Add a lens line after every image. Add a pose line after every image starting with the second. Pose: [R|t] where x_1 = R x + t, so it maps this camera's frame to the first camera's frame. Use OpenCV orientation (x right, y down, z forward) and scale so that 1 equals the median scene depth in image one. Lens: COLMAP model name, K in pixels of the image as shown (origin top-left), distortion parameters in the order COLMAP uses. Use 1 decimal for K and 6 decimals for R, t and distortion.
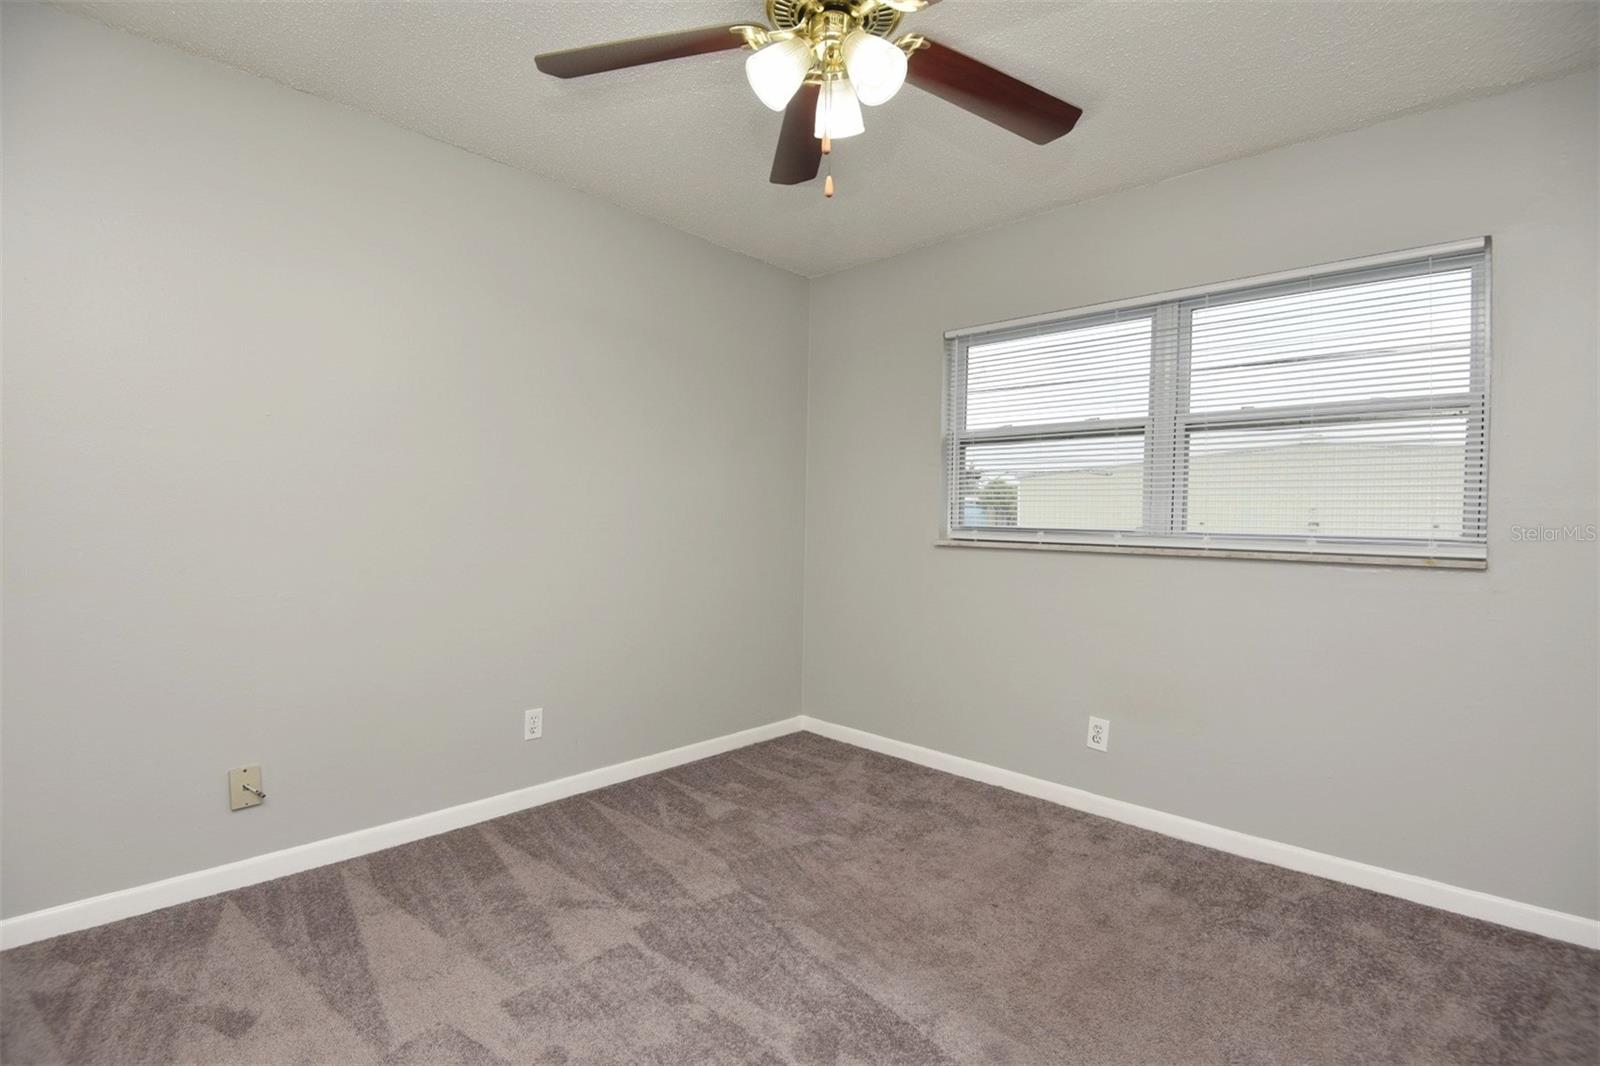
lens RADIAL K [[733.2, 0, 833.0], [0, 733.2, 536.1], [0, 0, 1]] dist [-0.001443, -0.022471]
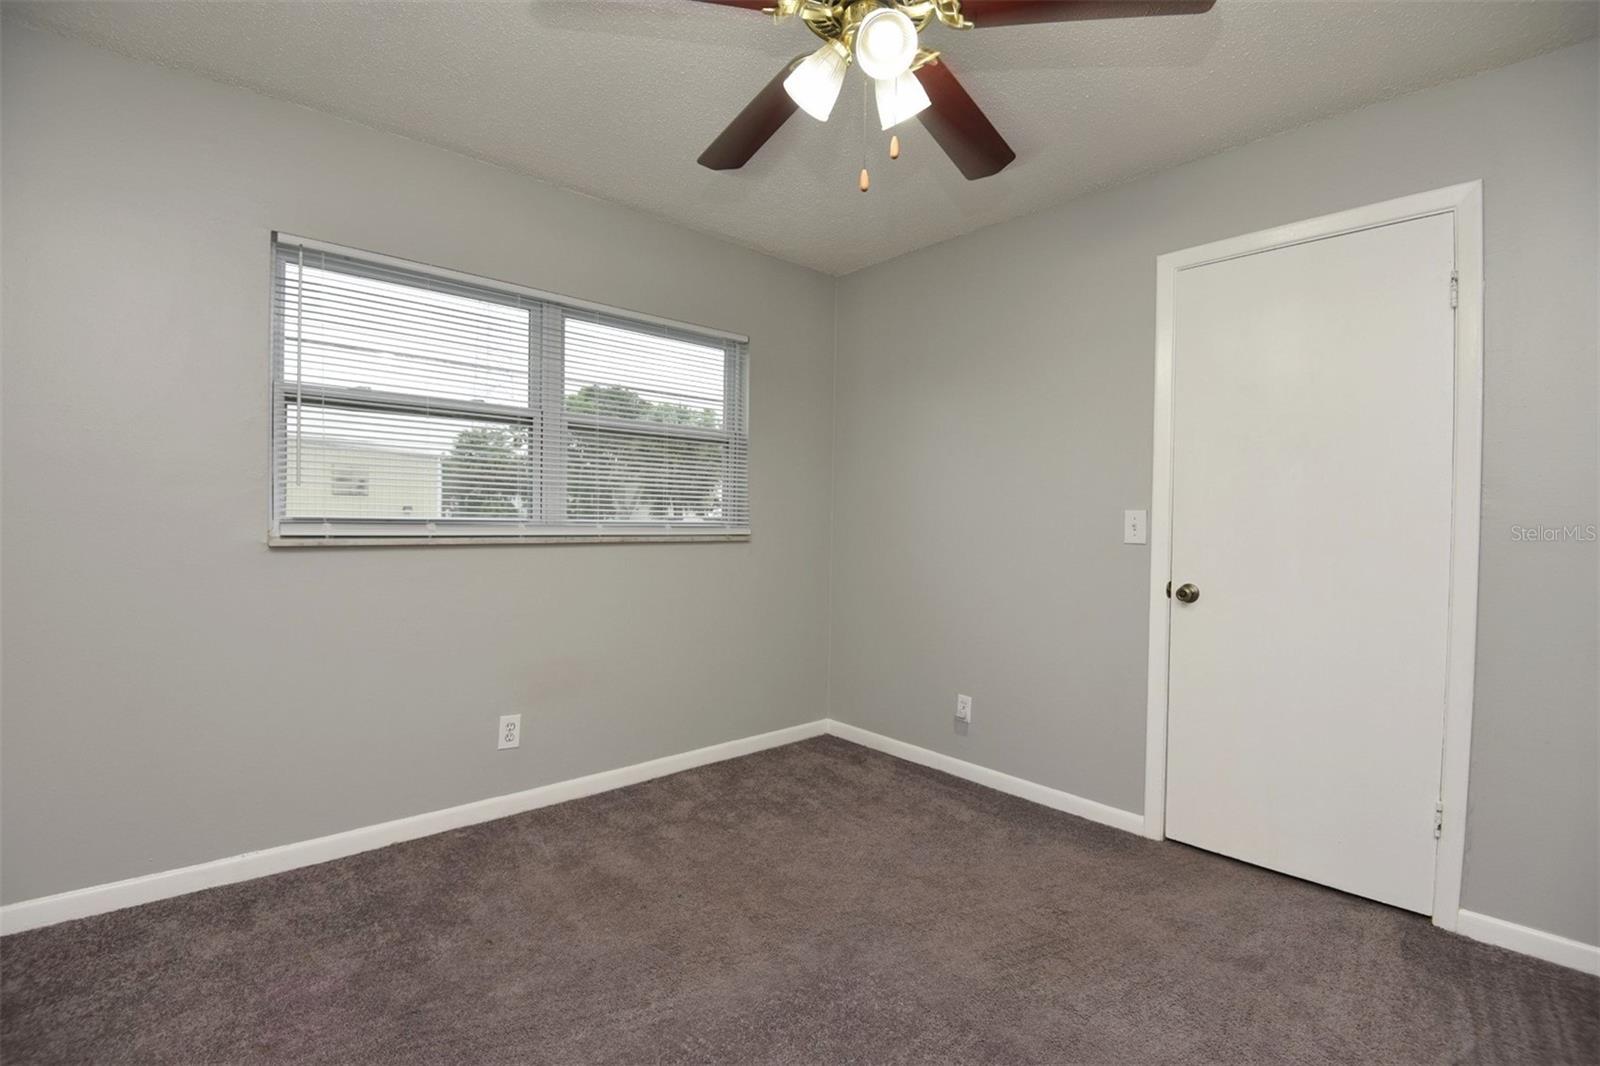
lens RADIAL K [[733.2, 0, 833.0], [0, 733.2, 536.1], [0, 0, 1]] dist [-0.001443, -0.022471]
pose [[0.079561, -0.040595, 0.996003, -0.556938], [0.007323, 0.999167, 0.040139, -0.023414], [-0.996803, 0.004101, 0.079792, 0.500418]]
